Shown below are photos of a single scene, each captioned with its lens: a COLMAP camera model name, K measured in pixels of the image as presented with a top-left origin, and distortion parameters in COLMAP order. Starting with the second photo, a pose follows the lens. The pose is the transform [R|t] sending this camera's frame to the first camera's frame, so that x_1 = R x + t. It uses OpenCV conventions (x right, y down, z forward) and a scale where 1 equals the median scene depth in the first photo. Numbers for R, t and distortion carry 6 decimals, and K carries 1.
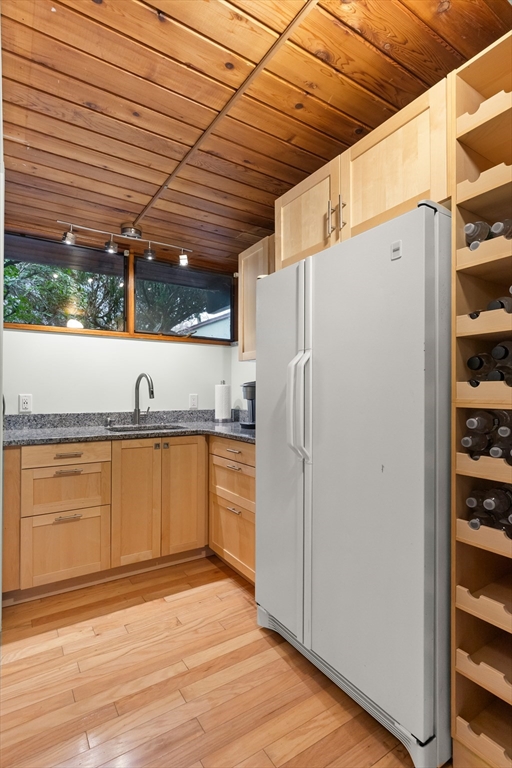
lens RADIAL K [[391.2, 0, 254.9], [0, 391.2, 389.6], [0, 0, 1]] dist [-0.003666, -0.001252]
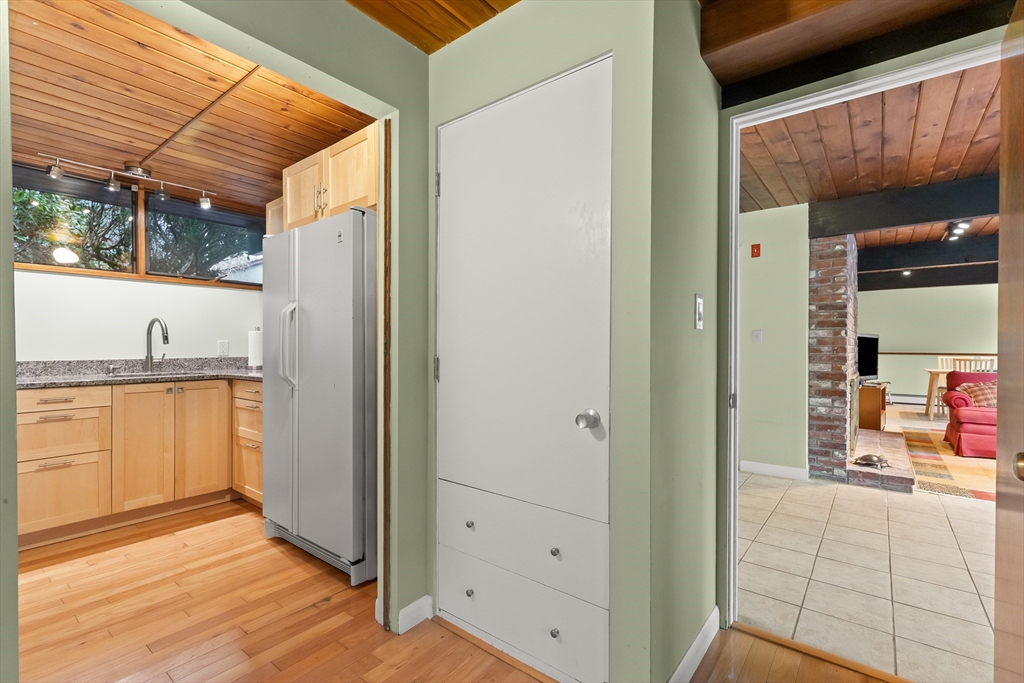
lens RADIAL K [[459.6, 0, 514.9], [0, 459.6, 345.4], [0, 0, 1]] dist [0.002217, 0.000441]
pose [[0.943787, -0.003100, 0.330541, 0.196914], [0.000376, 0.999965, 0.008305, 0.018887], [-0.330555, -0.007714, 0.943755, -0.407233]]
